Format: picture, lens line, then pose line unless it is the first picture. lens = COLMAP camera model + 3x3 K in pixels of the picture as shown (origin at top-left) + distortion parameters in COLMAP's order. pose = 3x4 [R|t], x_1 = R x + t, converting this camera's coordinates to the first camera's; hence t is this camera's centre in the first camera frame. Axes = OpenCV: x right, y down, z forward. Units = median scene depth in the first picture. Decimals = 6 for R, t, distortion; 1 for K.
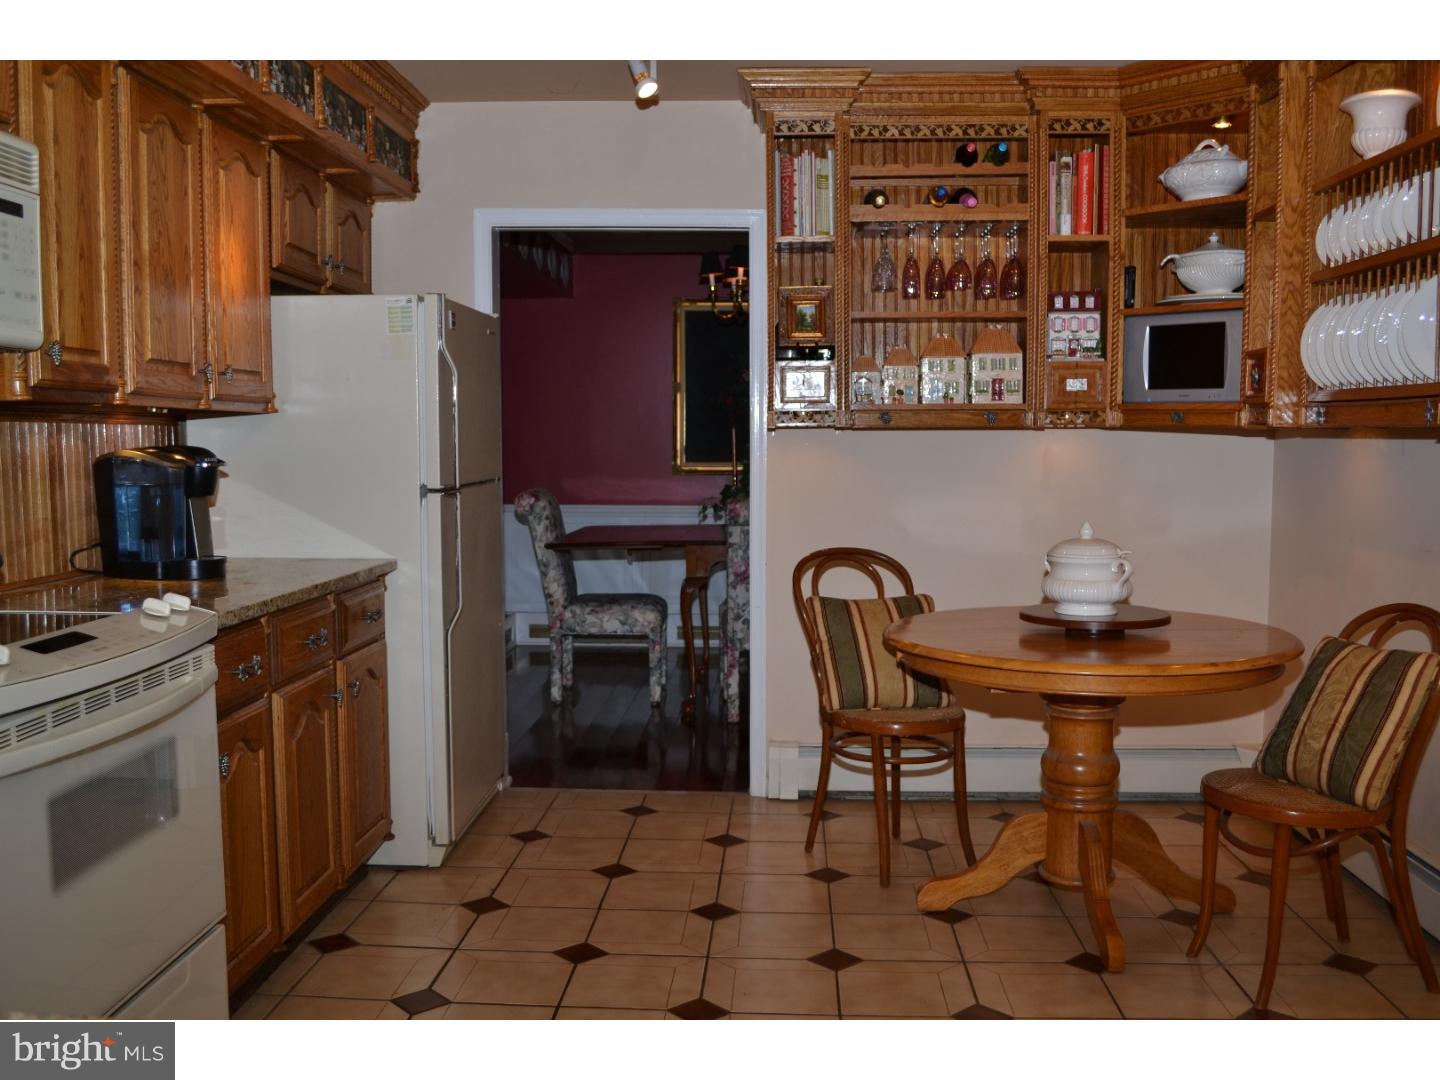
lens RADIAL K [[1336.8, 0, 726.8], [0, 1336.8, 514.2], [0, 0, 1]] dist [-0.025911, 0.000000]
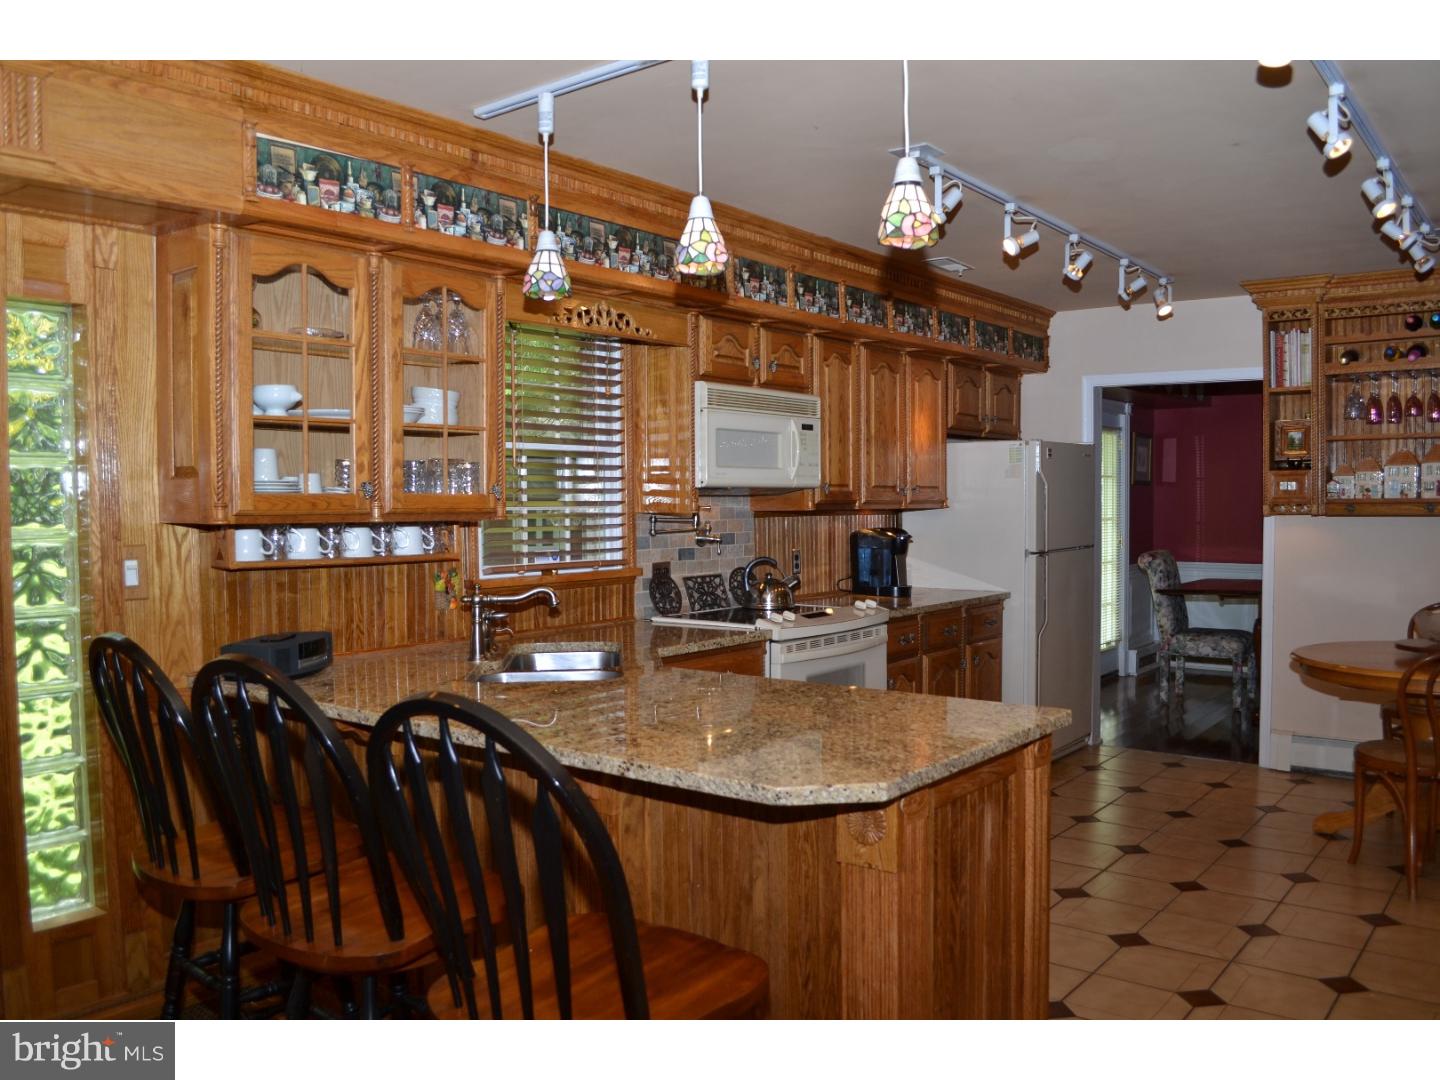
lens RADIAL K [[1168.3, 0, 721.6], [0, 1168.3, 534.7], [0, 0, 1]] dist [-0.072376, -0.001223]
pose [[0.816629, 0.014333, -0.576985, 0.341630], [-0.028507, 0.999473, -0.015519, -0.007208], [0.576458, 0.029121, 0.816607, -0.492550]]
